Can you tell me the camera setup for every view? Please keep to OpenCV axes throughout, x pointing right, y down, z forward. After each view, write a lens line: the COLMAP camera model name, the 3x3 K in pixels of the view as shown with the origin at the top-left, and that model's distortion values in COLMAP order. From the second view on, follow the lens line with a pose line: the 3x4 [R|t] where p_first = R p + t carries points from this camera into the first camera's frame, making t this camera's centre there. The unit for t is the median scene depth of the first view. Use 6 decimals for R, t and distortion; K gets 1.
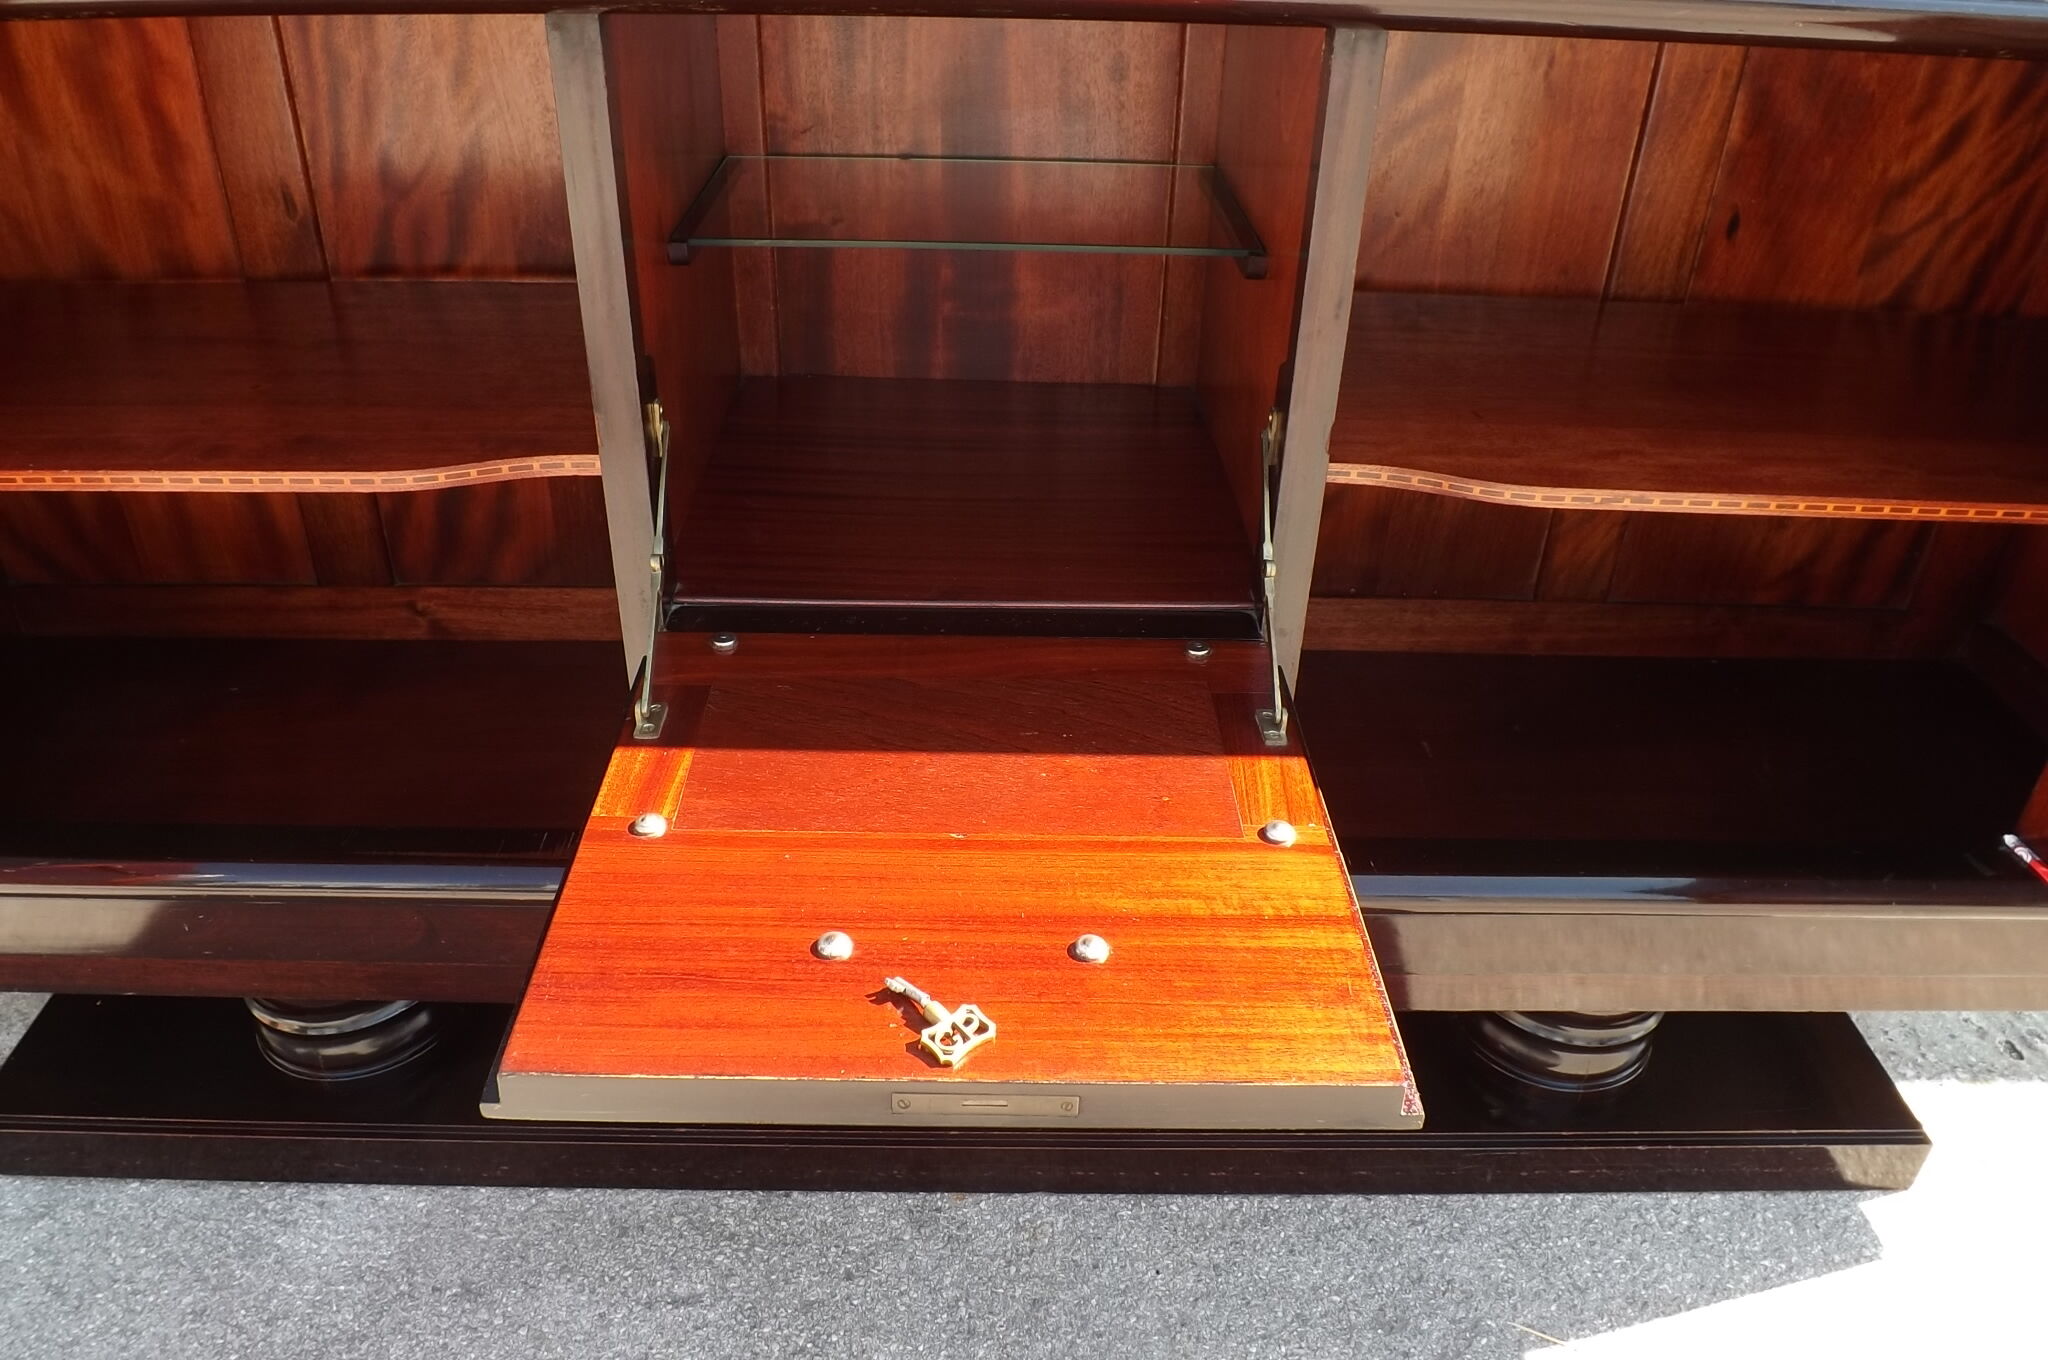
lens RADIAL K [[1454.1, 0, 998.1], [0, 1454.1, 682.8], [0, 0, 1]] dist [-0.079061, 0.023383]
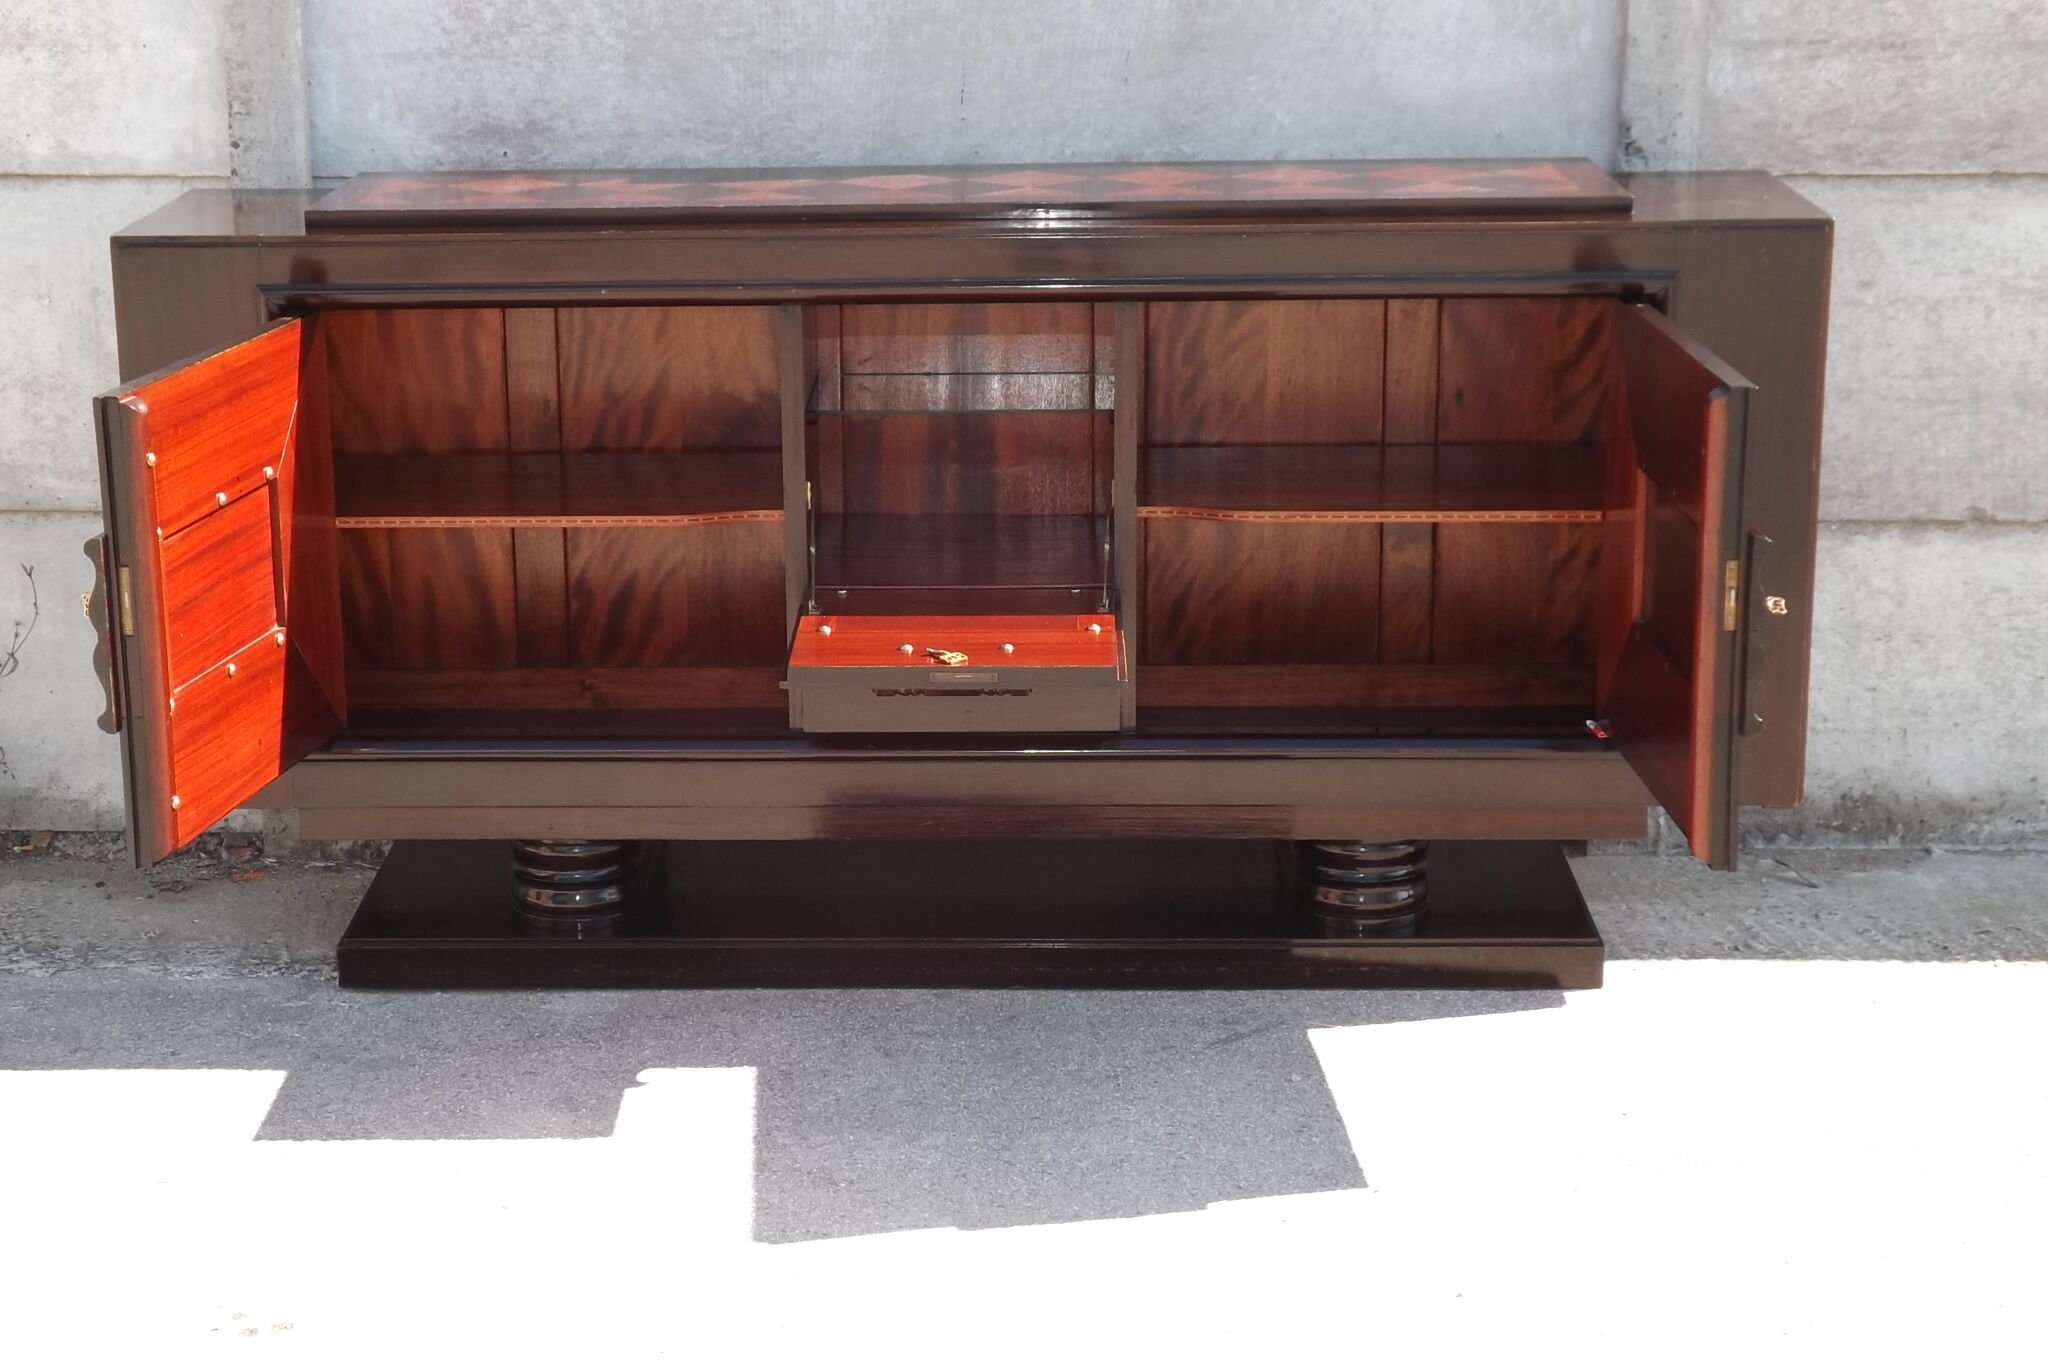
lens RADIAL K [[3651.7, 0, 847.2], [0, 3651.7, 766.8], [0, 0, 1]] dist [0.063121, 0.000000]
pose [[0.997004, -0.020948, -0.074461, 0.150231], [-0.000298, 0.961586, -0.274503, 1.252190], [0.077351, 0.273702, 0.958699, -2.983555]]
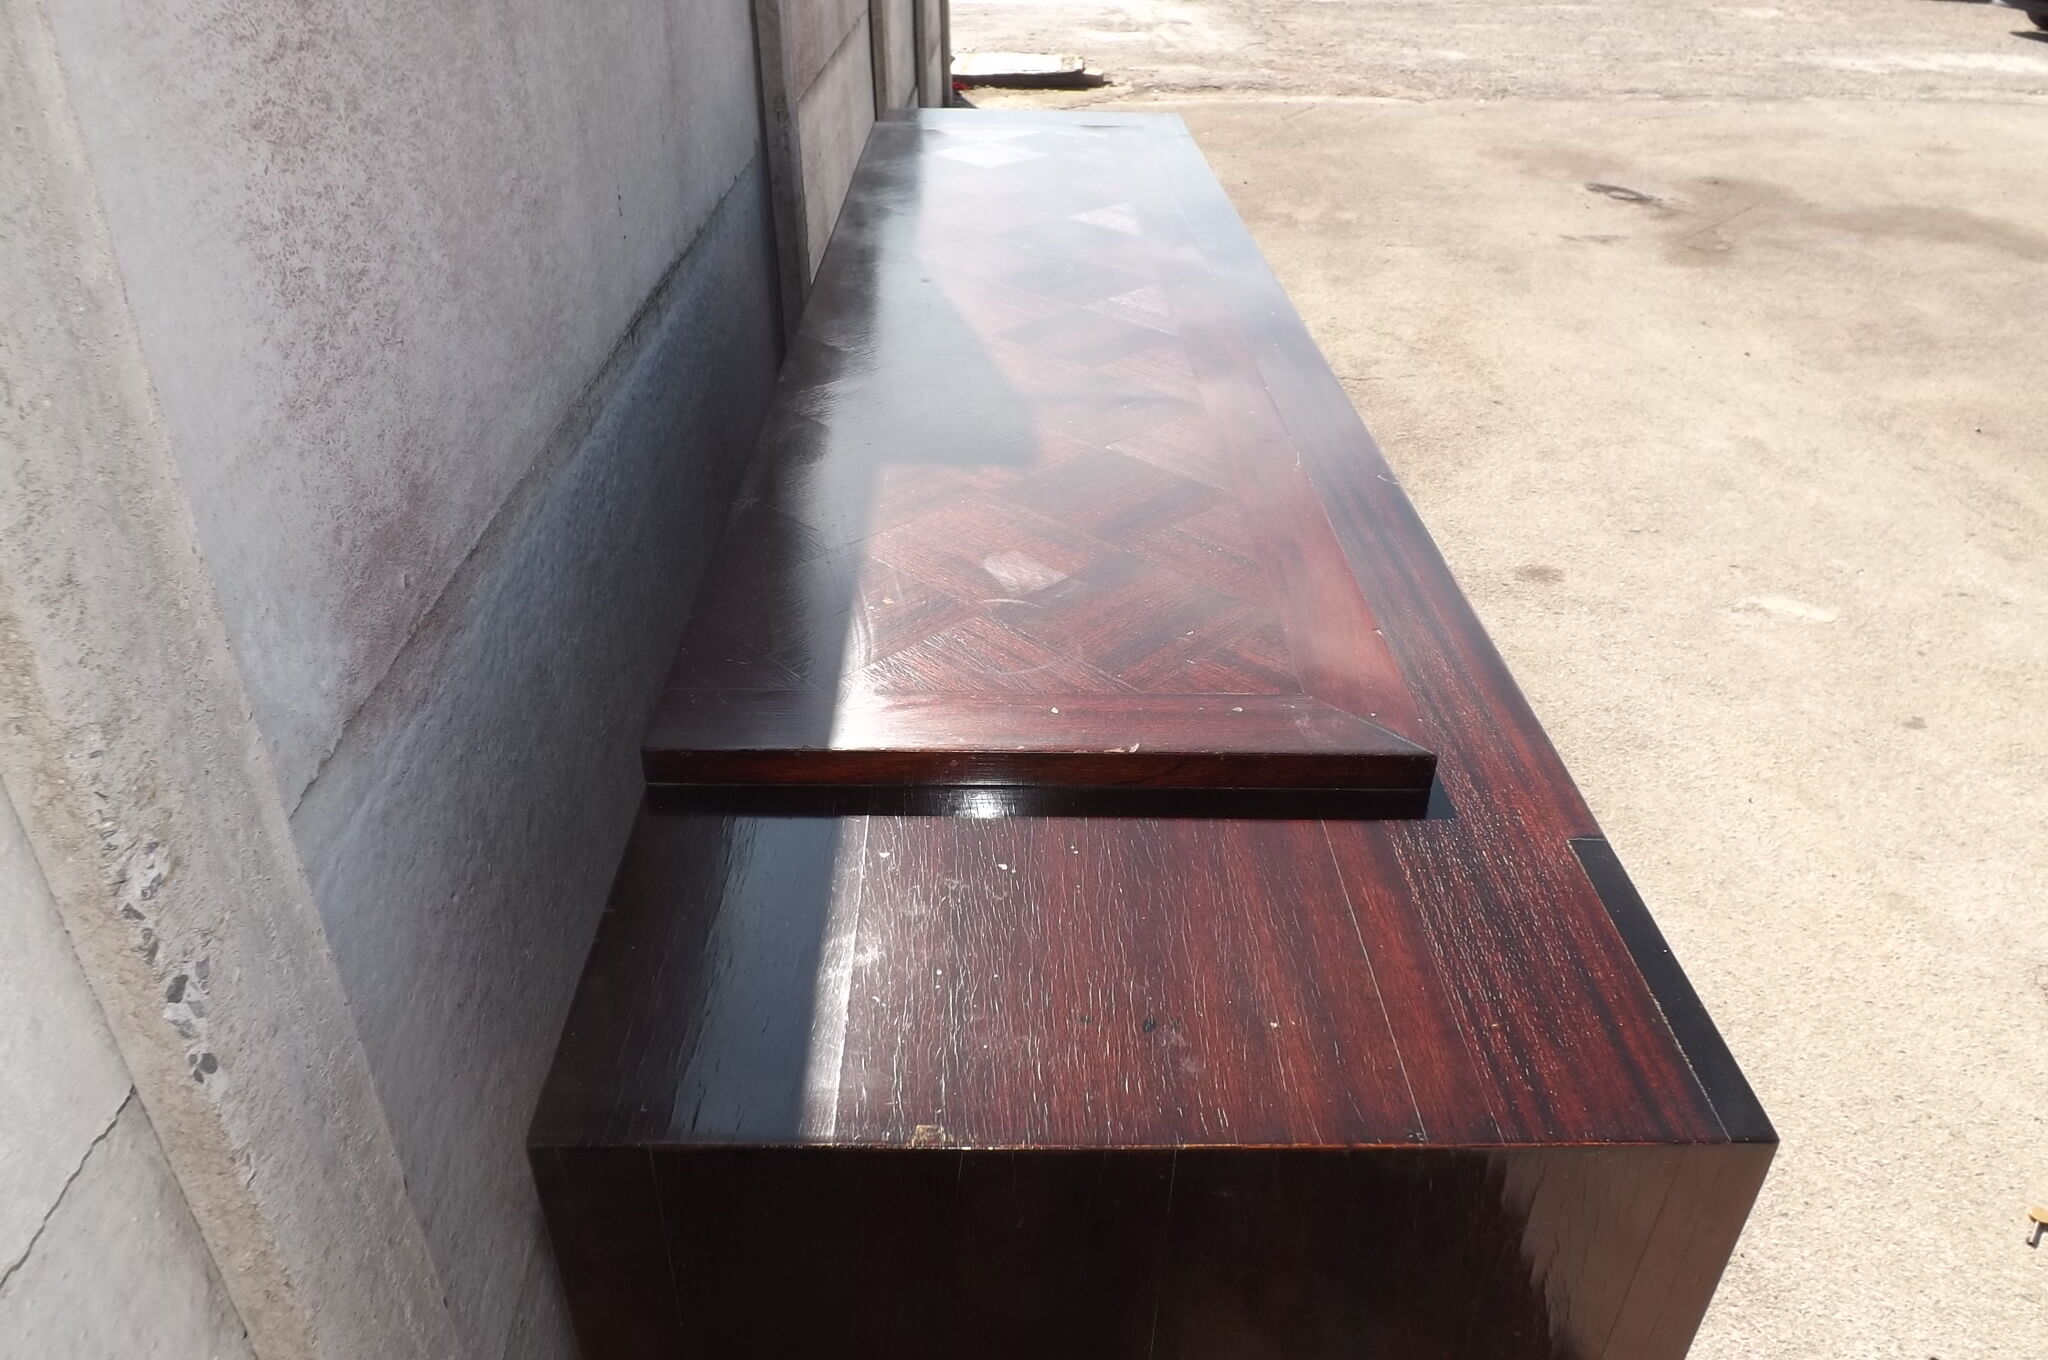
lens RADIAL K [[1454.1, 0, 1022.6], [0, 1454.1, 681.0], [0, 0, 1]] dist [-0.079061, 0.023383]
pose [[-0.005869, -0.542484, 0.840045, -1.233533], [0.520695, 0.715532, 0.465714, -0.823341], [-0.853722, 0.440141, 0.278269, 0.578917]]
